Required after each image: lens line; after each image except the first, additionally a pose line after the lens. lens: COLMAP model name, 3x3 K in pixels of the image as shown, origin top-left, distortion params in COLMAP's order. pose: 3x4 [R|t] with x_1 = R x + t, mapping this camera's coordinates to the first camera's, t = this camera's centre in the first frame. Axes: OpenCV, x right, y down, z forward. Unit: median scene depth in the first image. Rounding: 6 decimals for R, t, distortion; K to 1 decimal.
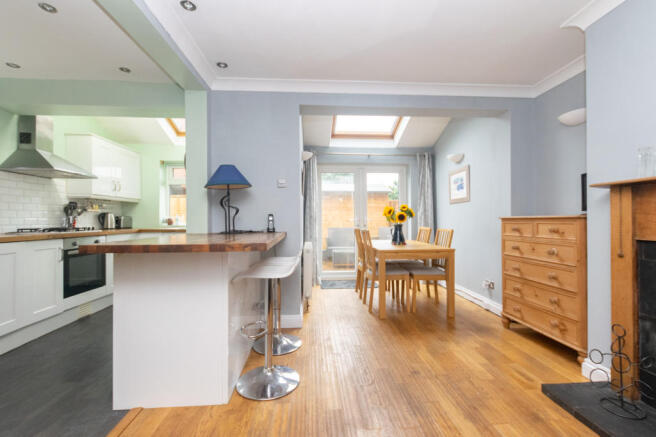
lens RADIAL K [[281.7, 0, 332.2], [0, 281.7, 219.0], [0, 0, 1]] dist [-0.000199, -0.000649]
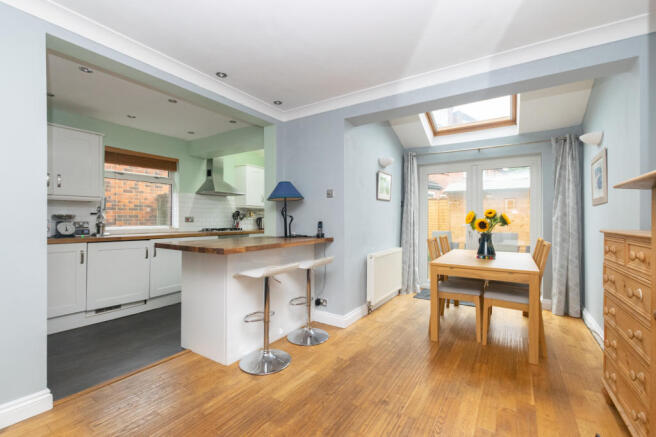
lens RADIAL K [[281.7, 0, 343.1], [0, 281.7, 219.2], [0, 0, 1]] dist [-0.000199, -0.000649]
pose [[0.812194, 0.006258, -0.583353, 0.401947], [-0.004810, 0.999980, 0.004031, -0.024956], [0.583367, -0.000468, 0.812208, 0.107730]]
